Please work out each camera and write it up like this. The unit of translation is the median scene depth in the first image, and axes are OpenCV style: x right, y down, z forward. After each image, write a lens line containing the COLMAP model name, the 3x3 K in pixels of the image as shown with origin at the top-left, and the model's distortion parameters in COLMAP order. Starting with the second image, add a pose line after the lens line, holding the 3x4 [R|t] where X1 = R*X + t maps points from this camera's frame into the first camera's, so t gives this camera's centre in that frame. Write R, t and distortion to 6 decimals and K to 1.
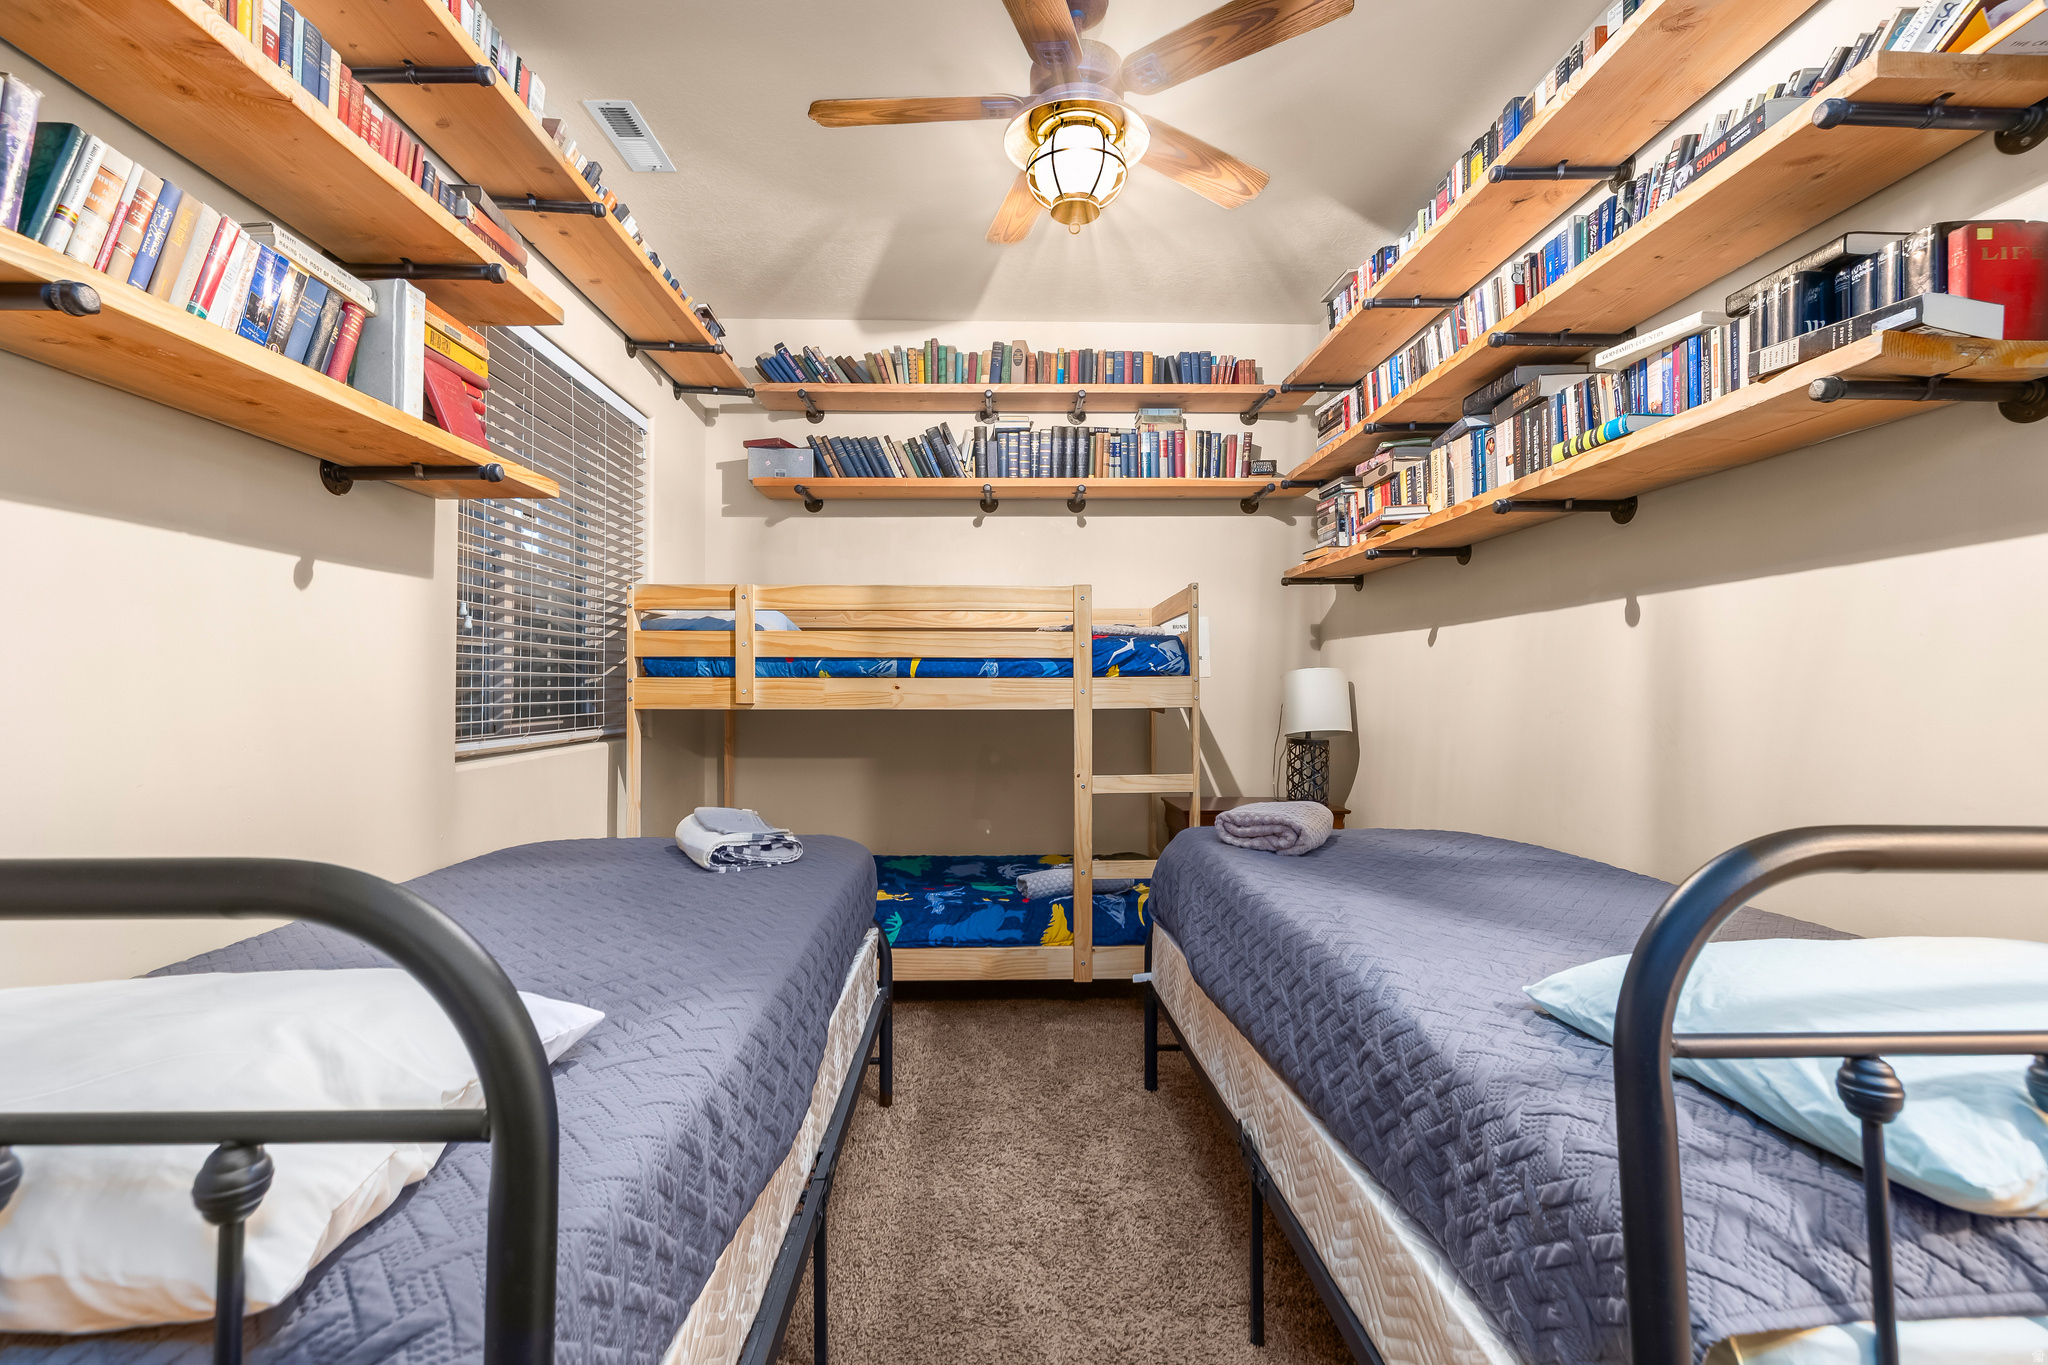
lens RADIAL K [[867.5, 0, 1017.3], [0, 867.5, 676.7], [0, 0, 1]] dist [0.002428, -0.000302]
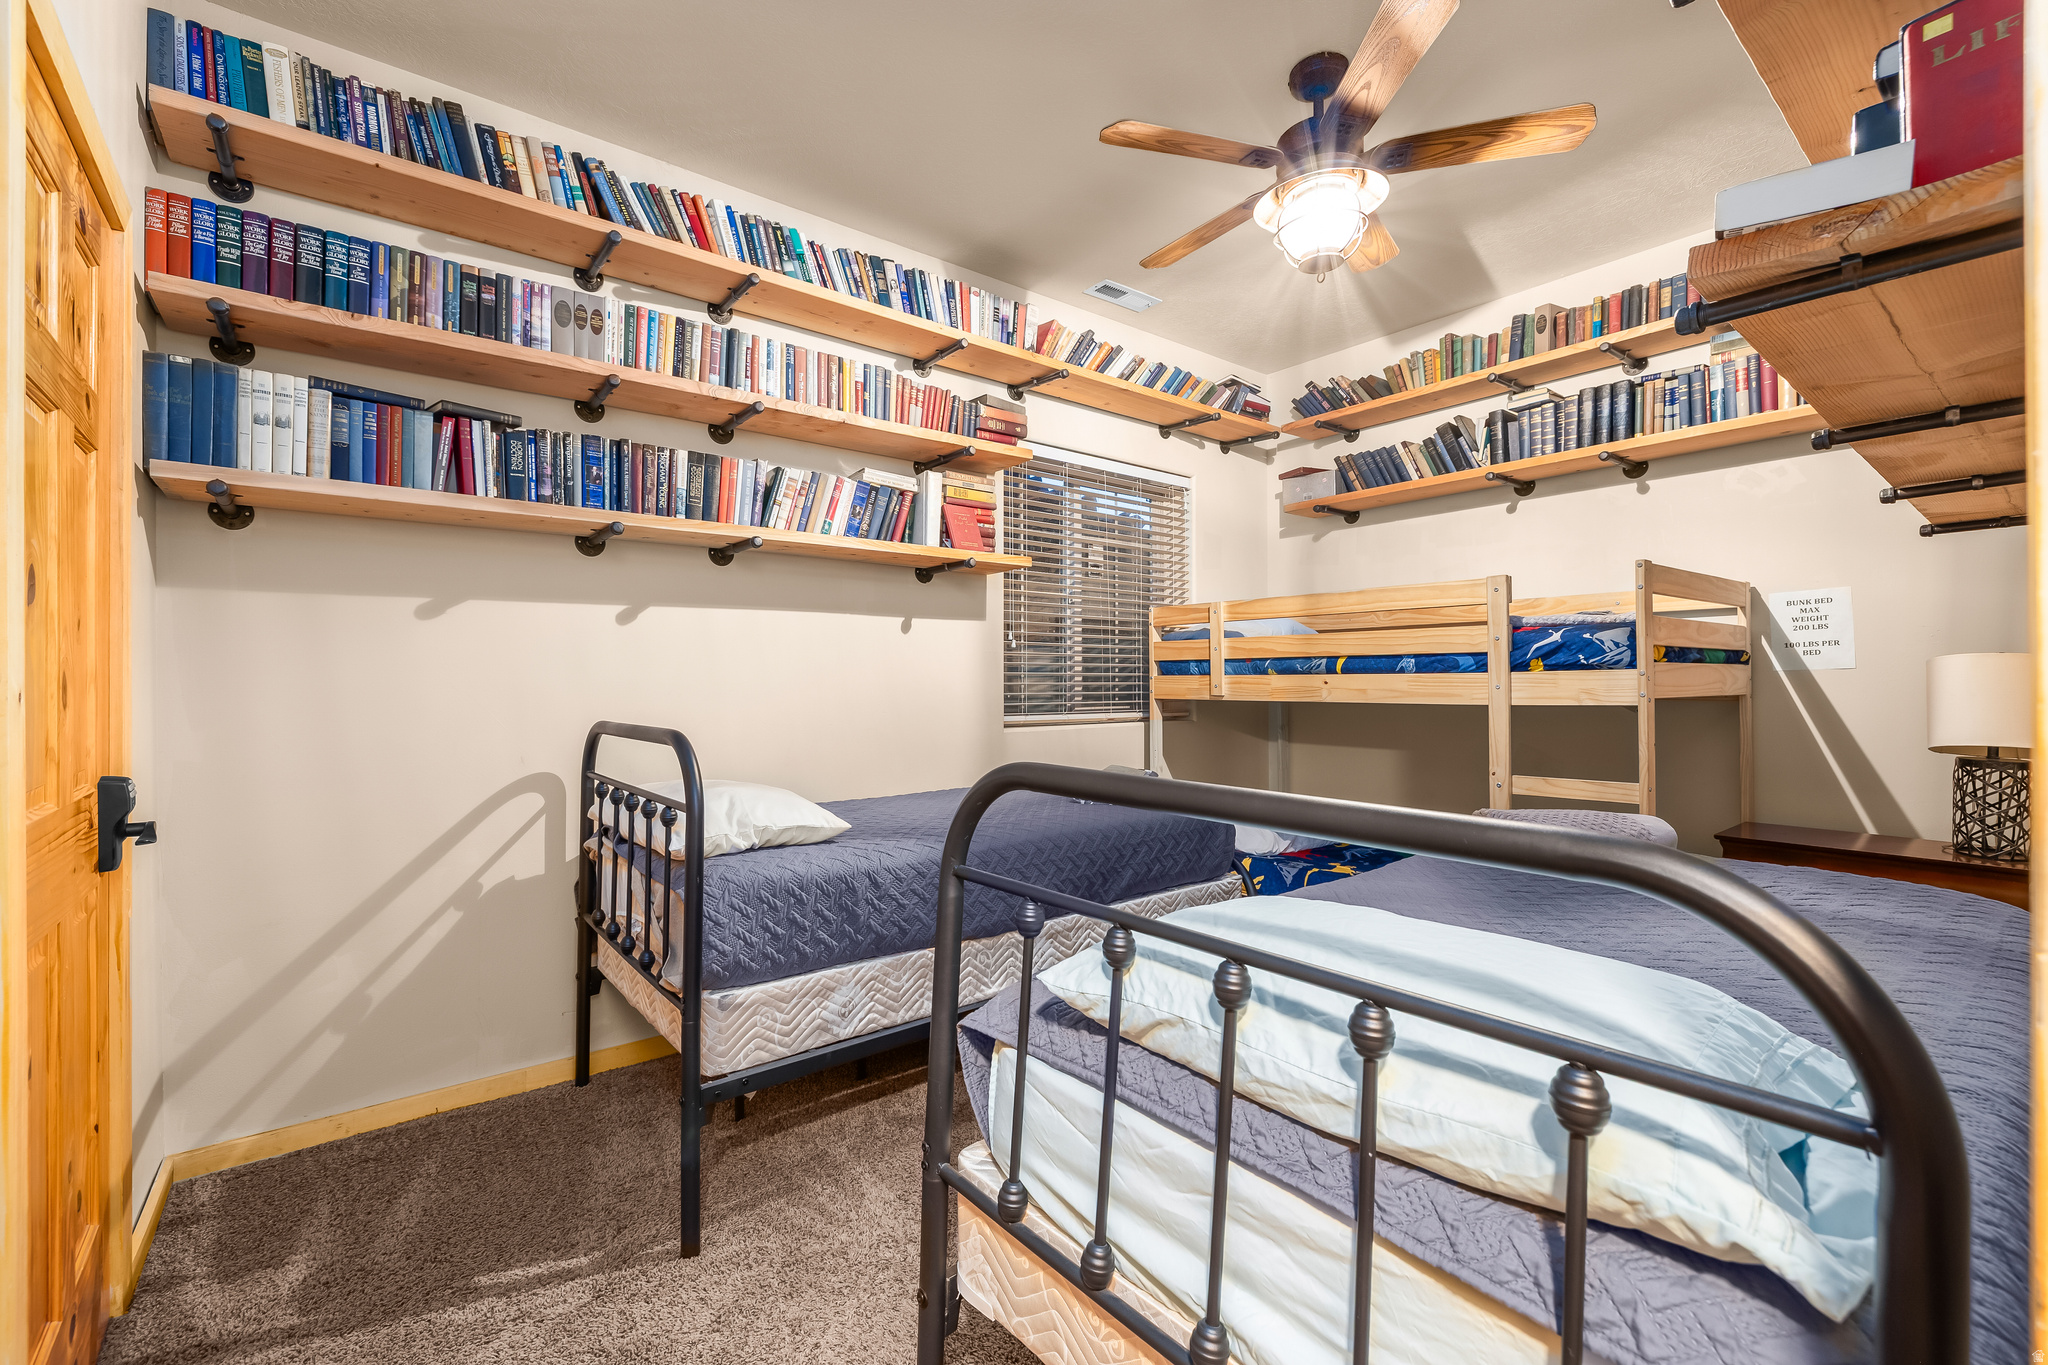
lens RADIAL K [[867.5, 0, 1021.6], [0, 867.5, 686.6], [0, 0, 1]] dist [0.002428, -0.000302]
pose [[0.606881, 0.003291, -0.794786, 0.419732], [0.009718, 0.999886, 0.011561, 0.000539], [0.794733, -0.014740, 0.606780, -0.003478]]
